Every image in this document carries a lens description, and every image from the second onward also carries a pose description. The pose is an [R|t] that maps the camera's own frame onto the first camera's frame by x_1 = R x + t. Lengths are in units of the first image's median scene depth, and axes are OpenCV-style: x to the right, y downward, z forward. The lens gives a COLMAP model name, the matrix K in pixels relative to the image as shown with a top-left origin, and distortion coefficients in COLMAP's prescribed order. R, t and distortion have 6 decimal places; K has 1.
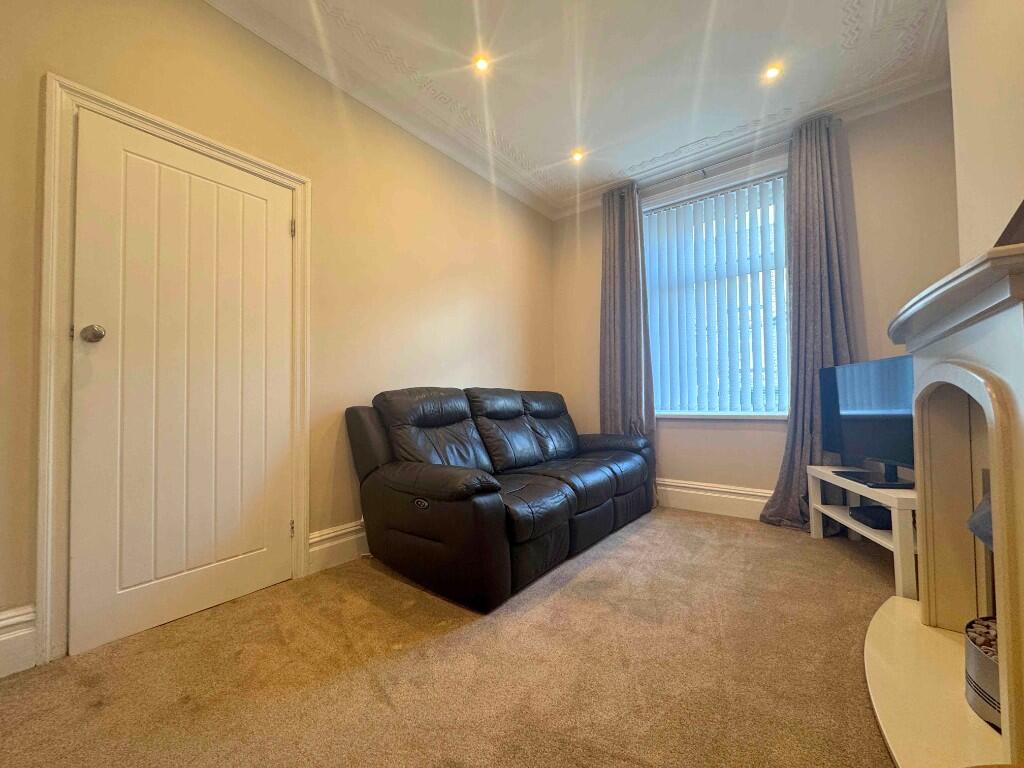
lens RADIAL K [[405.1, 0, 509.8], [0, 405.1, 383.2], [0, 0, 1]] dist [-0.000049, -0.000070]
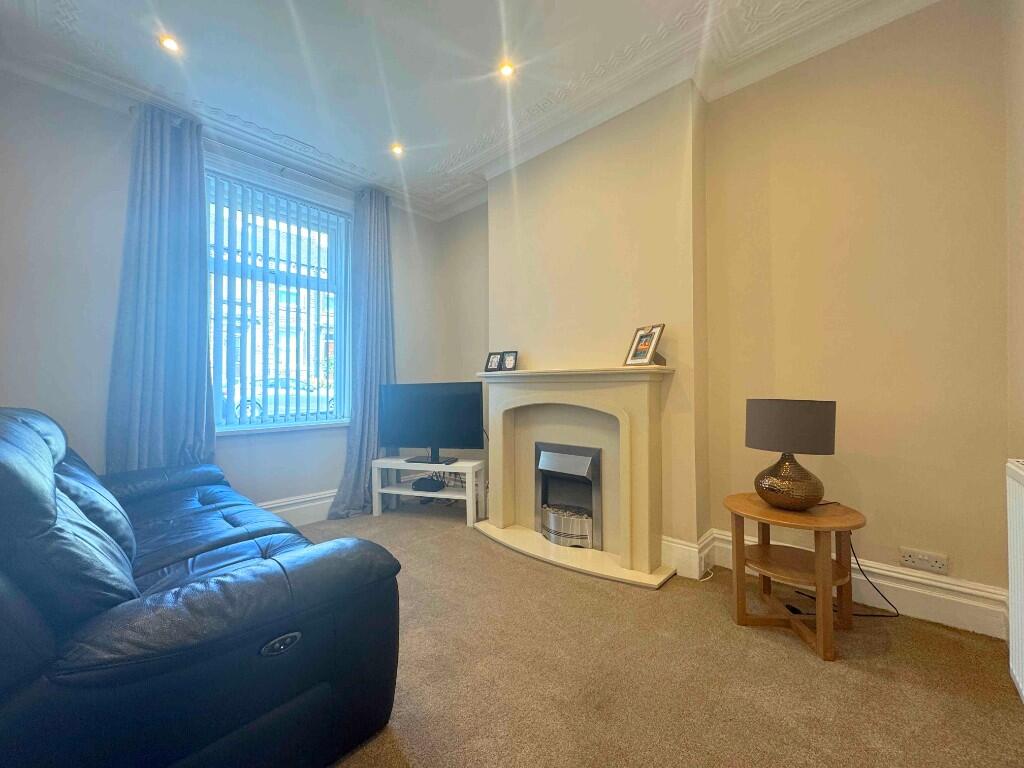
lens RADIAL K [[405.1, 0, 509.8], [0, 405.1, 383.2], [0, 0, 1]] dist [-0.000049, -0.000070]
pose [[0.102128, 0.027443, 0.994393, -0.455759], [-0.021924, 0.999439, -0.025331, -0.013436], [-0.994530, -0.019215, 0.102672, 0.427288]]
